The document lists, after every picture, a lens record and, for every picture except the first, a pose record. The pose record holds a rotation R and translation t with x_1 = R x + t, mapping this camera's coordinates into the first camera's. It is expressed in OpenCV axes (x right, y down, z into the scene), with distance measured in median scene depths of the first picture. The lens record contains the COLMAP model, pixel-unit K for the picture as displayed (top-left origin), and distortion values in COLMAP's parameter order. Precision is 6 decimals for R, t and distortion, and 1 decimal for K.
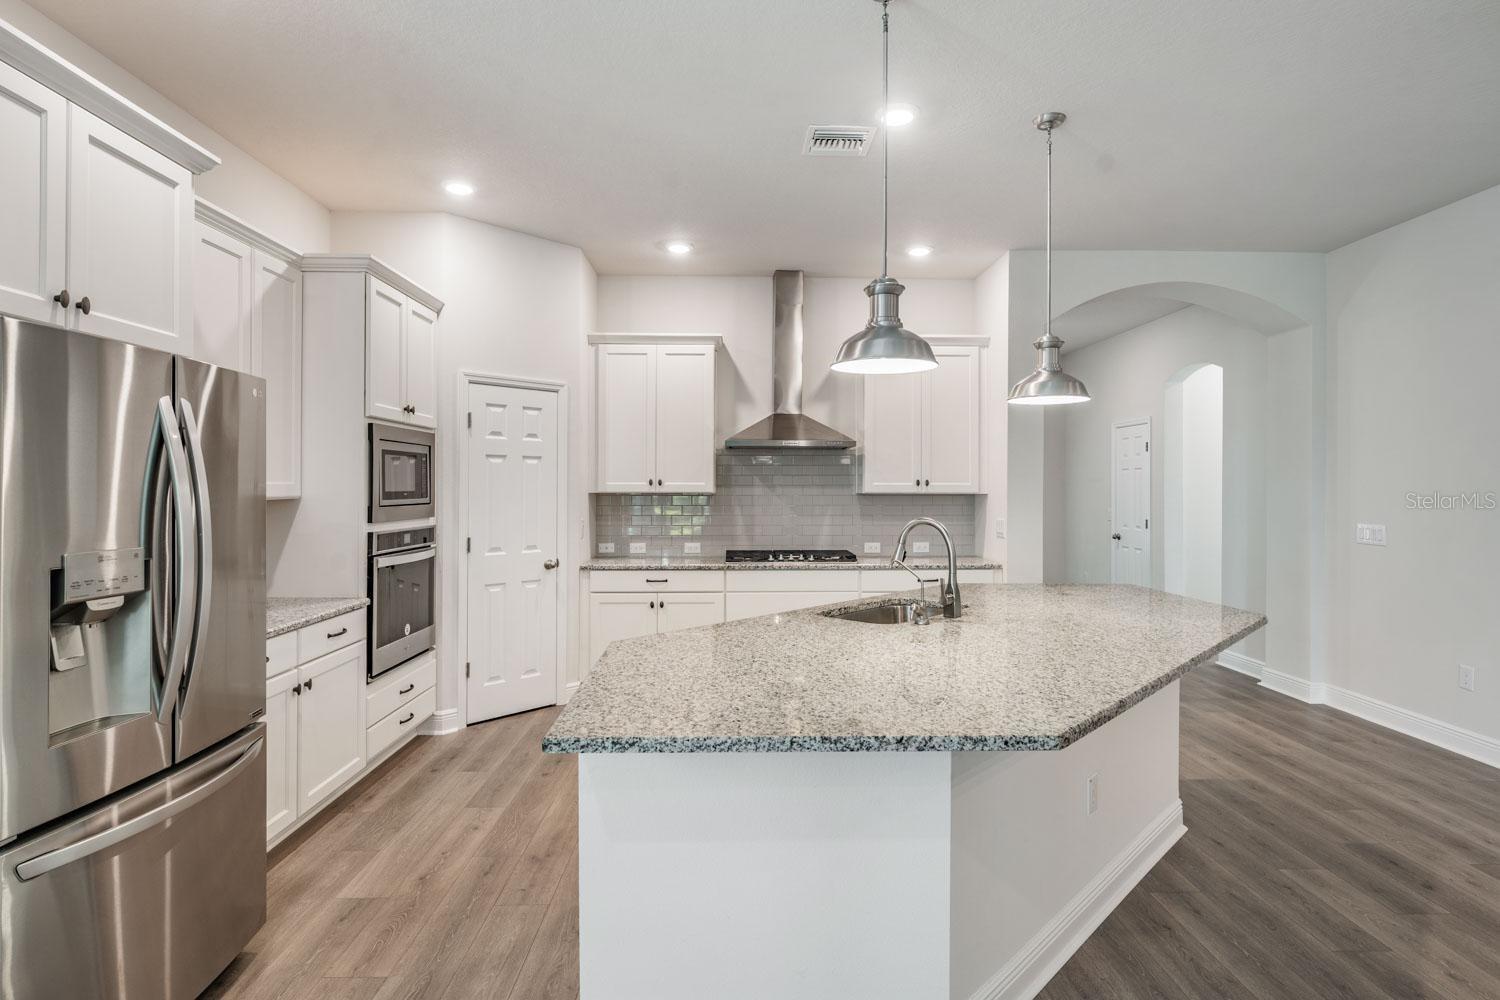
lens RADIAL K [[772.2, 0, 749.7], [0, 772.2, 483.5], [0, 0, 1]] dist [0.001168, 0.000144]
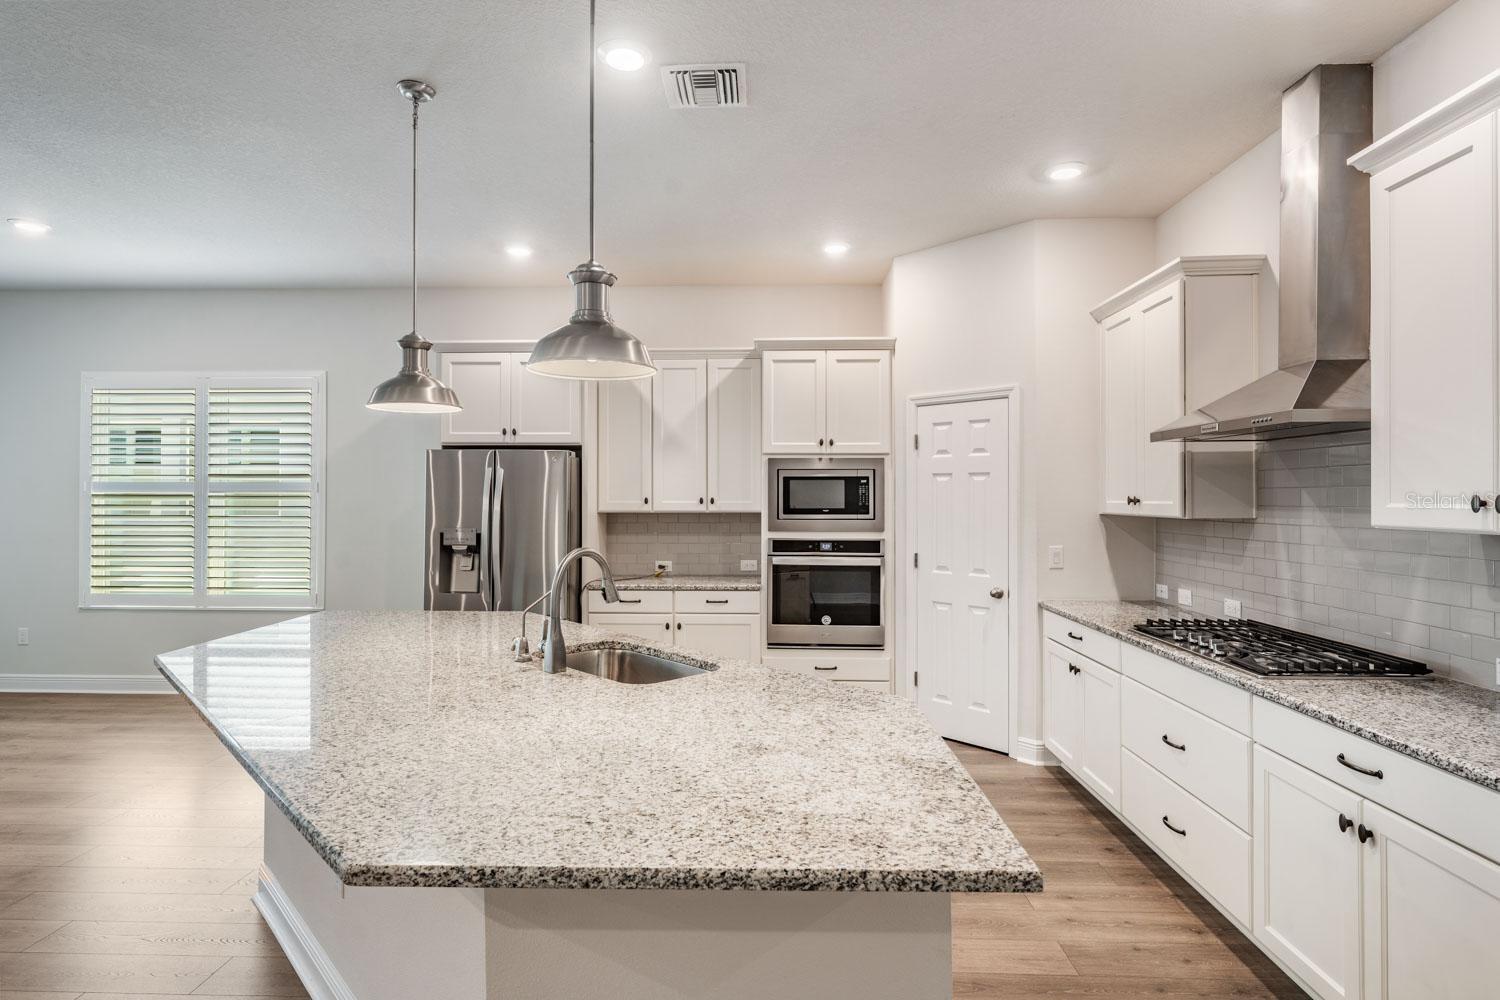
lens RADIAL K [[780.9, 0, 748.2], [0, 780.9, 493.5], [0, 0, 1]] dist [0.000614, 0.000113]
pose [[-0.050917, -0.005765, -0.998686, 0.713831], [0.003063, 0.999978, -0.005928, -0.005864], [0.998698, -0.003361, -0.050898, 0.825320]]
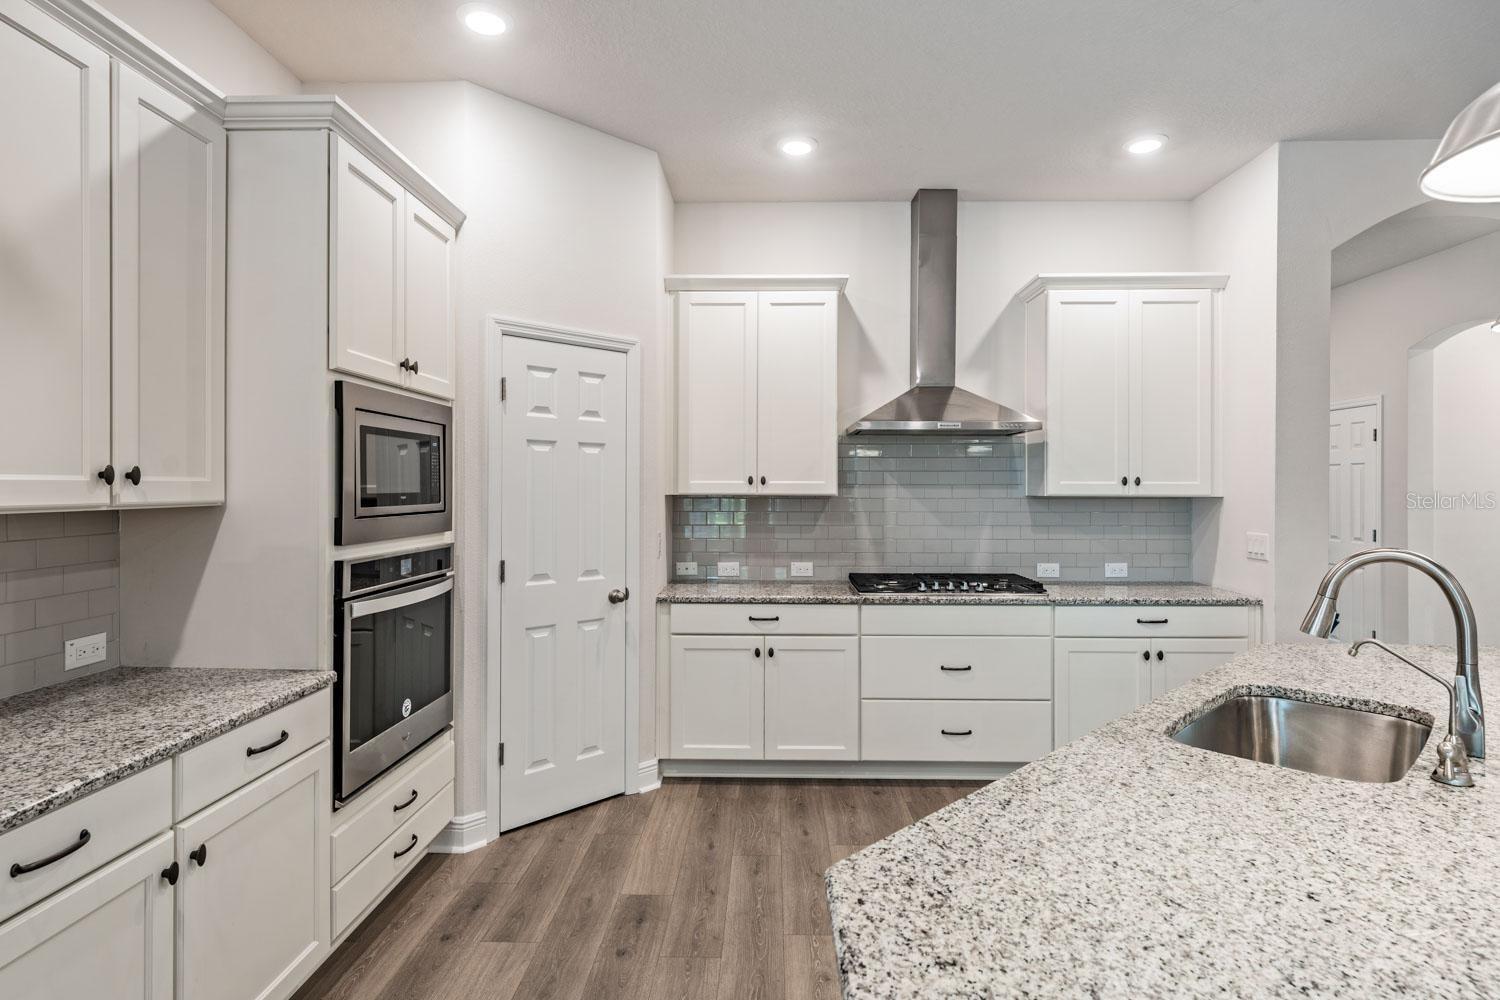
lens RADIAL K [[773.4, 0, 750.2], [0, 773.4, 488.4], [0, 0, 1]] dist [0.000358, 0.000067]
pose [[0.998719, 0.000583, -0.050599, -0.109550], [-0.000288, 0.999983, 0.005823, 0.002085], [0.050602, -0.005801, 0.998702, 0.326348]]
